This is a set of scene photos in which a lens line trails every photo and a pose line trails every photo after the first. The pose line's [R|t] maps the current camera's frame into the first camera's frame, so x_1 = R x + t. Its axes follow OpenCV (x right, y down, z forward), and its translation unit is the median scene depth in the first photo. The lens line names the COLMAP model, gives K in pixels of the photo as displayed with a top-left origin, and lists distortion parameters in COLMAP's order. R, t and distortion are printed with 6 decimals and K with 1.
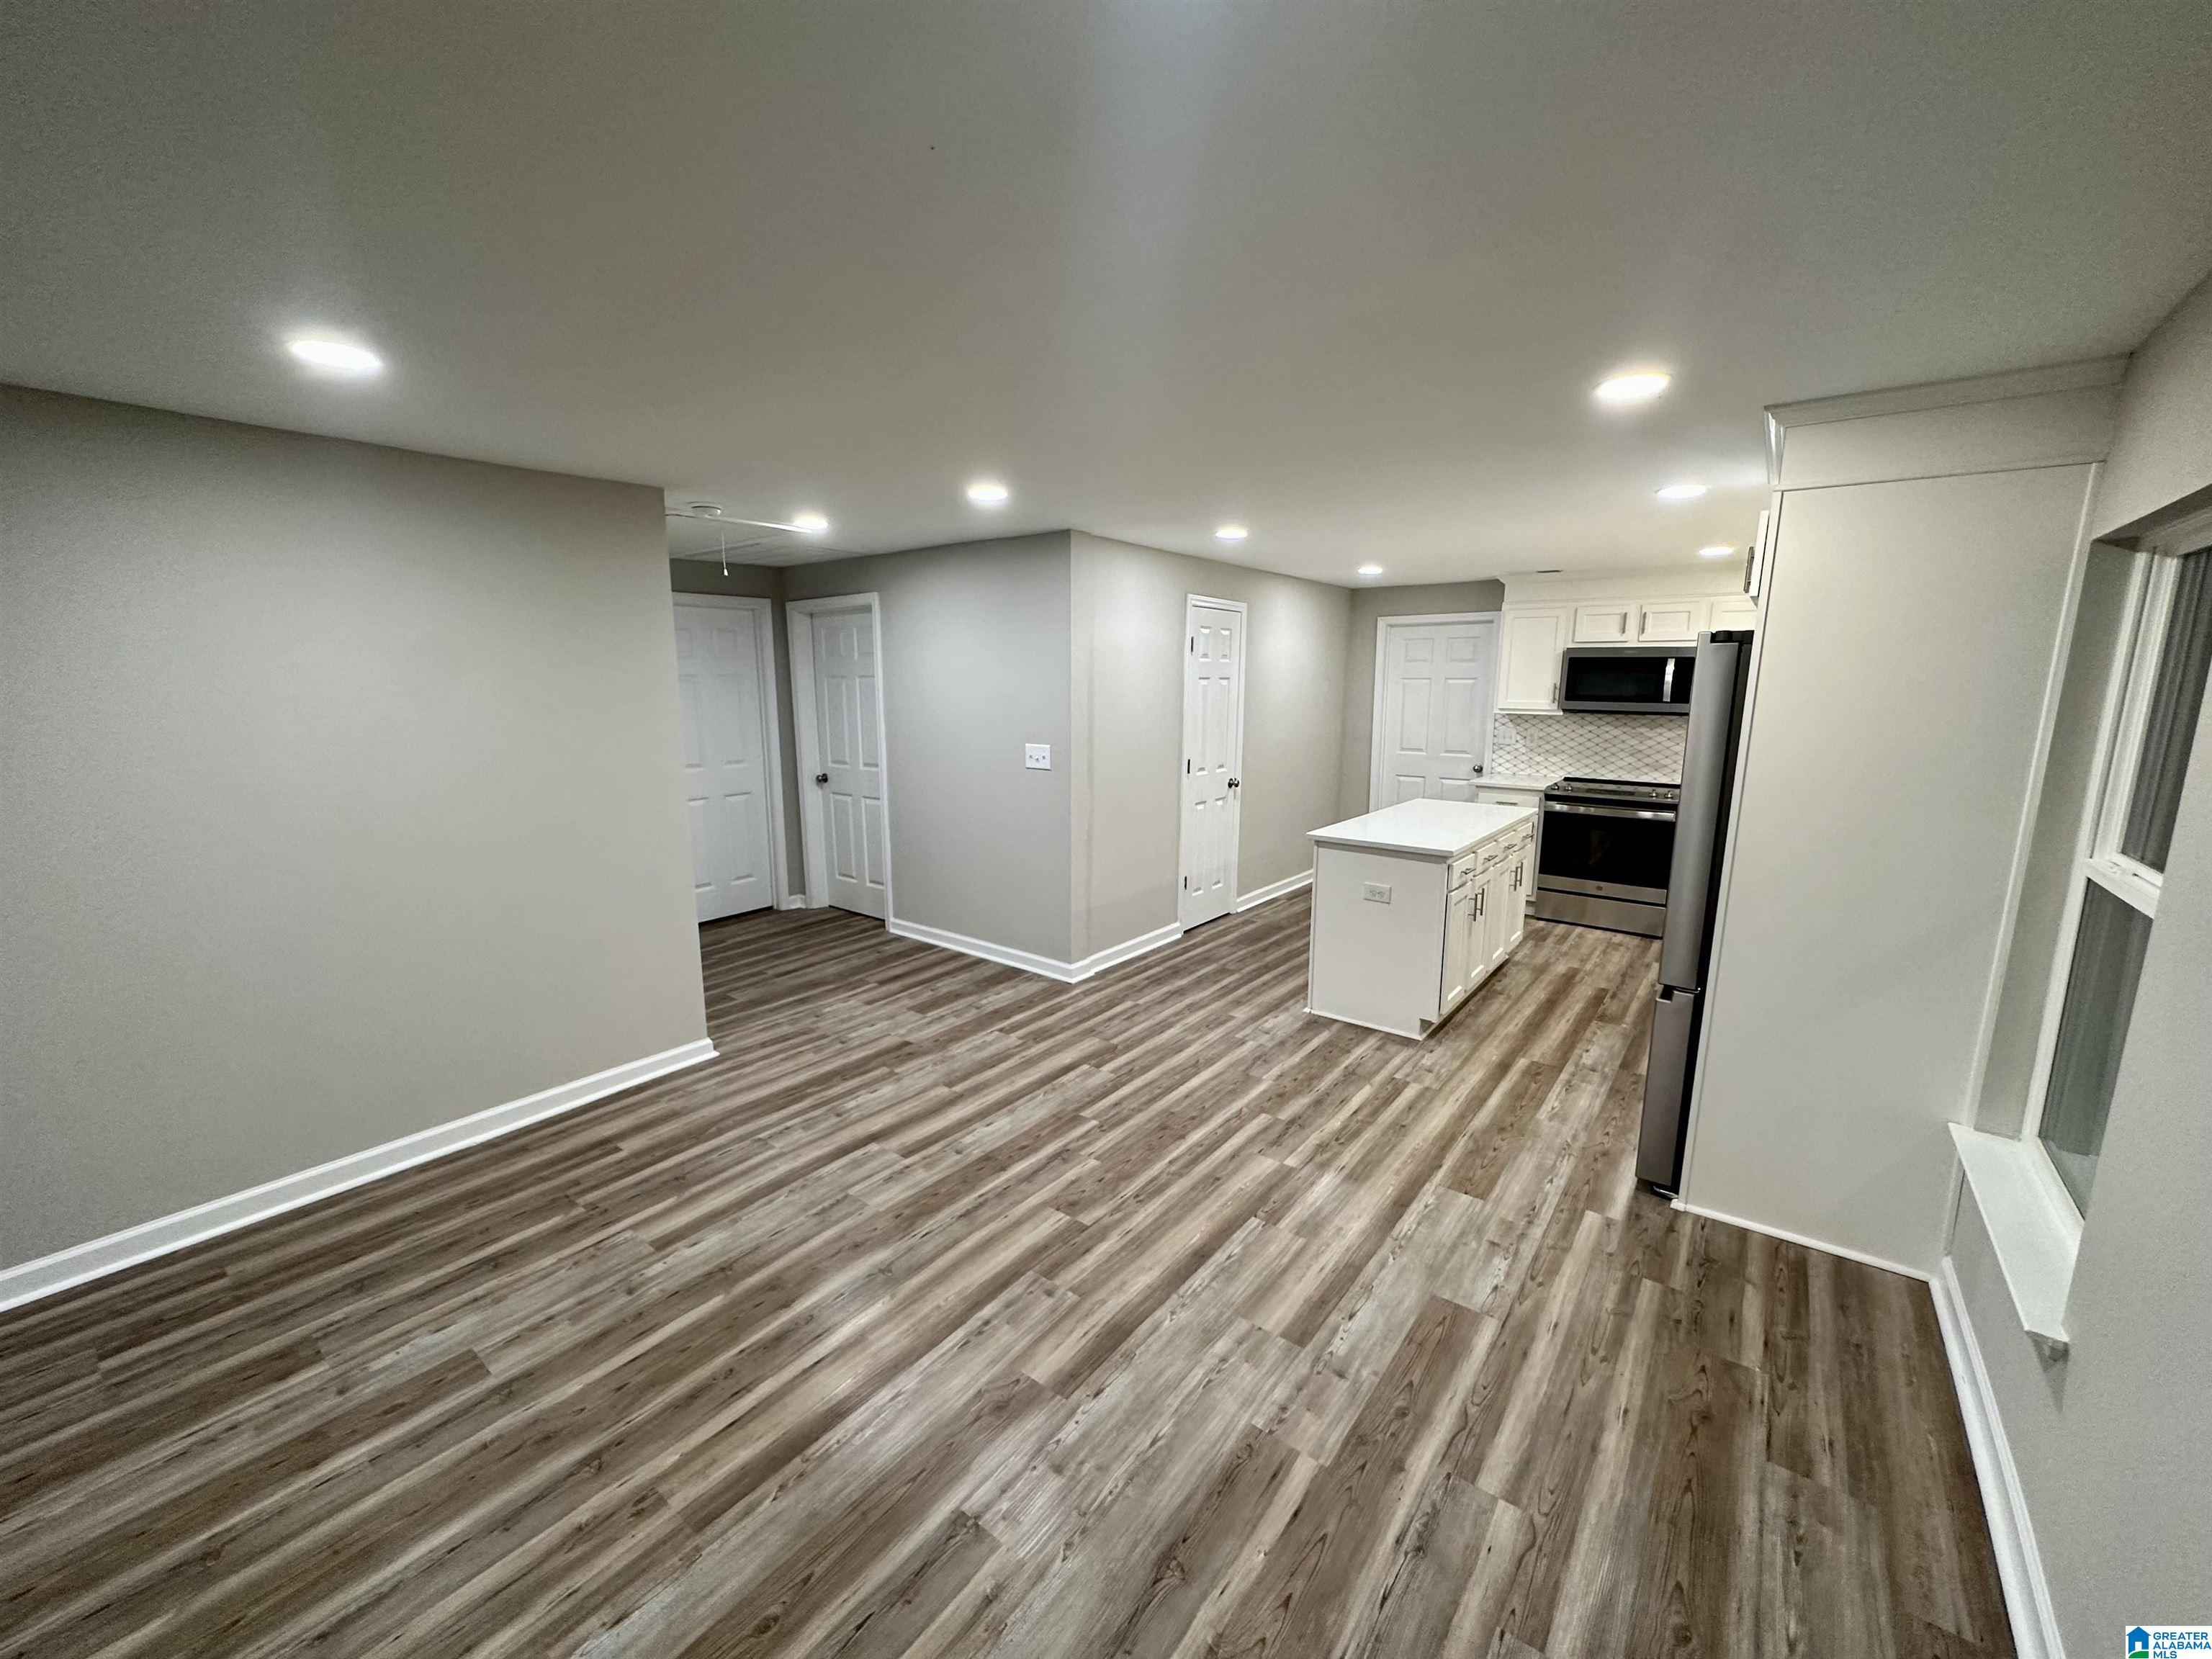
lens RADIAL K [[874.9, 0, 1103.0], [0, 874.9, 828.1], [0, 0, 1]] dist [-0.000472, 0.000302]
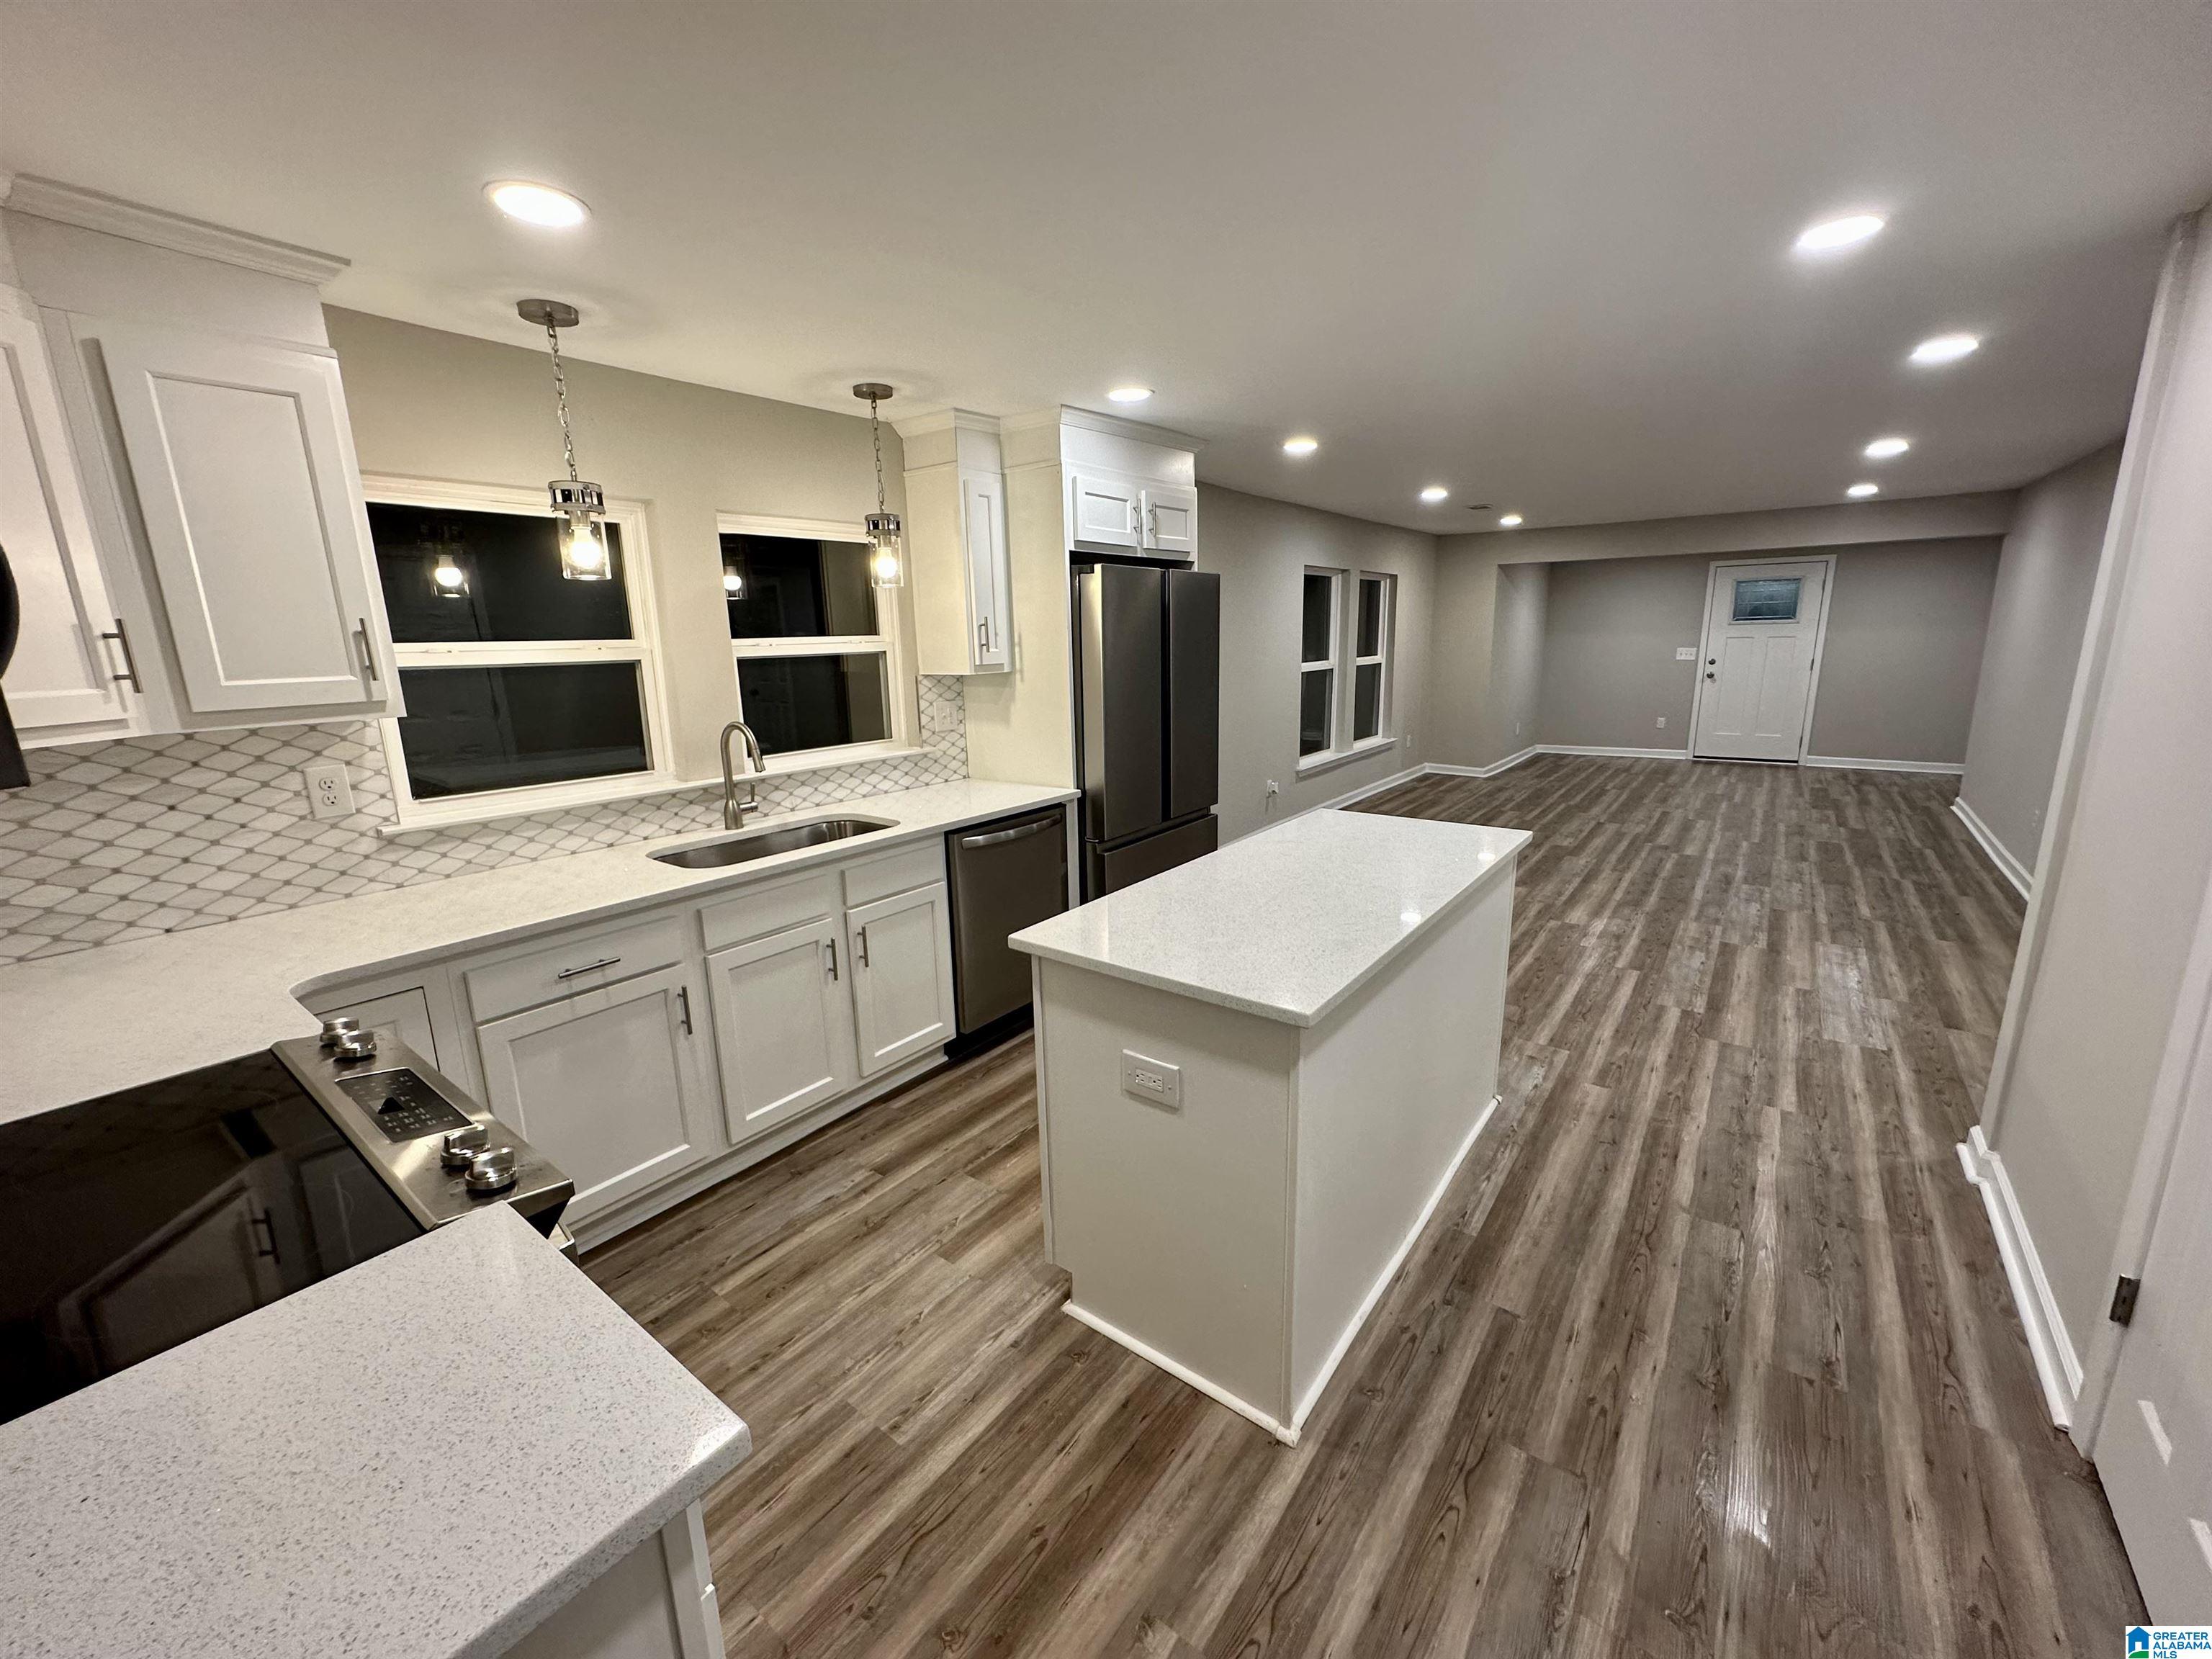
lens RADIAL K [[874.9, 0, 1104.4], [0, 874.9, 829.4], [0, 0, 1]] dist [-0.000472, 0.000302]
pose [[-0.999751, 0.021399, -0.006368, 0.600873], [0.017291, 0.922550, 0.385490, -0.269205], [0.014124, 0.385284, -0.922690, 1.735943]]
